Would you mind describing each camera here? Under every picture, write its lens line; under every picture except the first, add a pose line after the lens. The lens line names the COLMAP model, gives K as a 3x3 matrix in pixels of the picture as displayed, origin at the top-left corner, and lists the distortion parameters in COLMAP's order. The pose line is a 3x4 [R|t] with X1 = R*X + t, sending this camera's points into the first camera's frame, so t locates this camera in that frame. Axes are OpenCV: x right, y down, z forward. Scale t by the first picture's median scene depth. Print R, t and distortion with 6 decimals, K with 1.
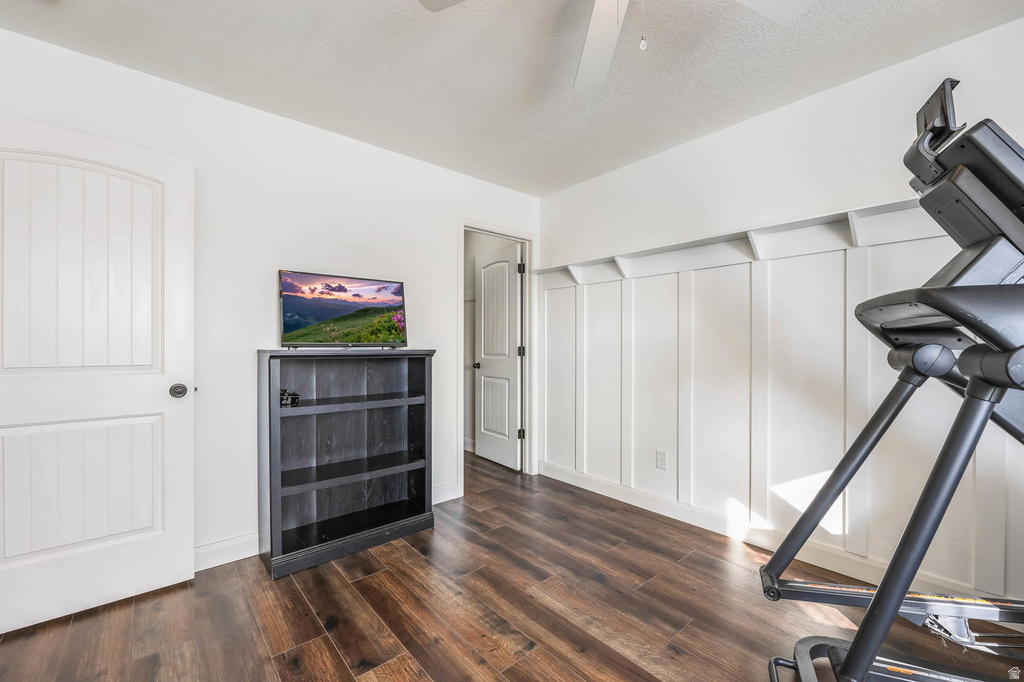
lens RADIAL K [[424.7, 0, 511.0], [0, 424.7, 346.5], [0, 0, 1]] dist [-0.000851, -0.000007]
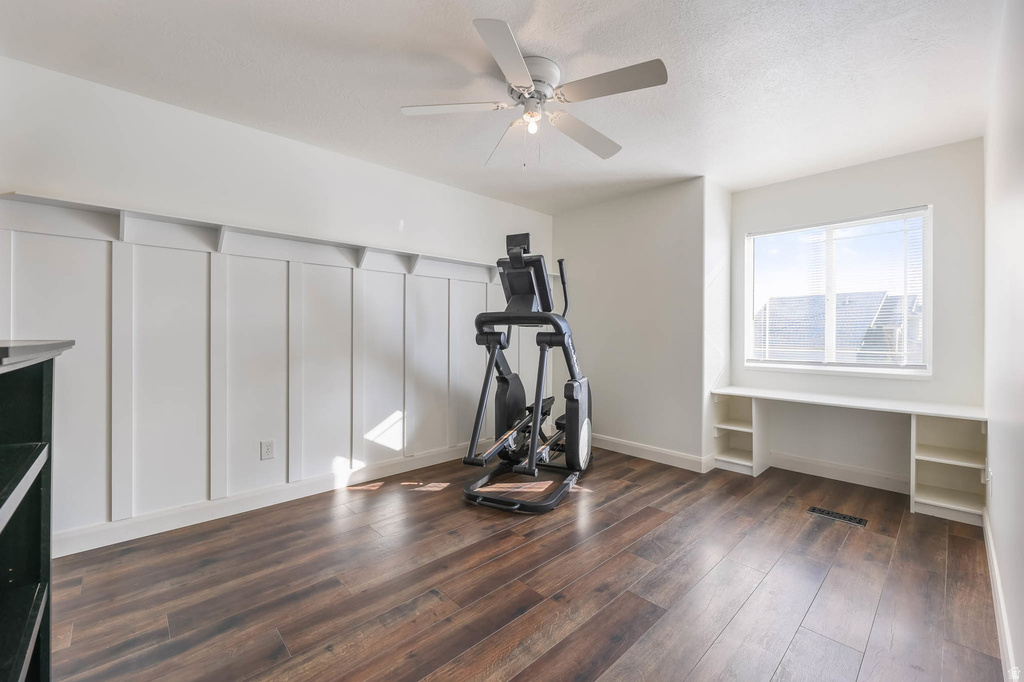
lens RADIAL K [[424.7, 0, 511.0], [0, 424.7, 346.5], [0, 0, 1]] dist [-0.000851, -0.000007]
pose [[-0.055606, -0.029017, 0.998031, -0.735313], [0.002445, 0.999571, 0.029198, 0.003065], [-0.998450, 0.004064, -0.055511, 0.572563]]
